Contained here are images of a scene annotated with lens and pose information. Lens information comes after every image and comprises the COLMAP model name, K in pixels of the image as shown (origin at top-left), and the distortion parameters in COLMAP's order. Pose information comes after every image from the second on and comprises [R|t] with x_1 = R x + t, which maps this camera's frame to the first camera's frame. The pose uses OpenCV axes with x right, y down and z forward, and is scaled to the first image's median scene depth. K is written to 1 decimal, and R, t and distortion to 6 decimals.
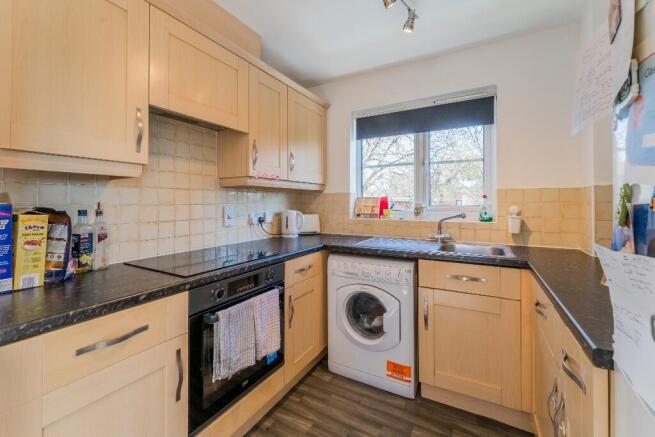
lens RADIAL K [[275.9, 0, 327.9], [0, 275.9, 206.6], [0, 0, 1]] dist [0.000721, 0.000091]
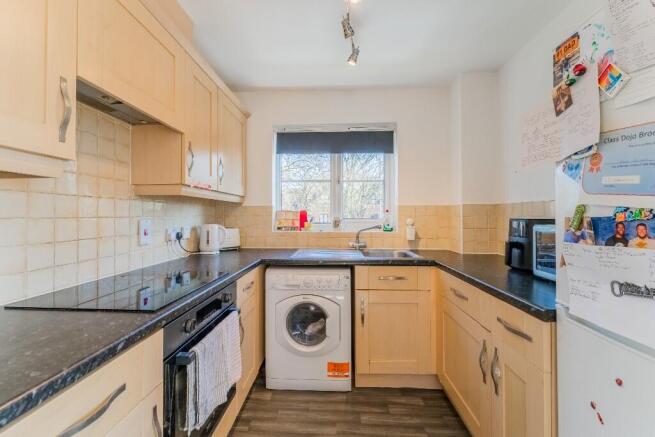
lens RADIAL K [[267.7, 0, 327.5], [0, 267.7, 218.5], [0, 0, 1]] dist [0.000979, -0.000282]
pose [[0.891731, -0.001510, 0.452563, -0.247638], [0.003589, 0.999987, -0.003736, 0.000063], [-0.452551, 0.004956, 0.891725, 0.063681]]
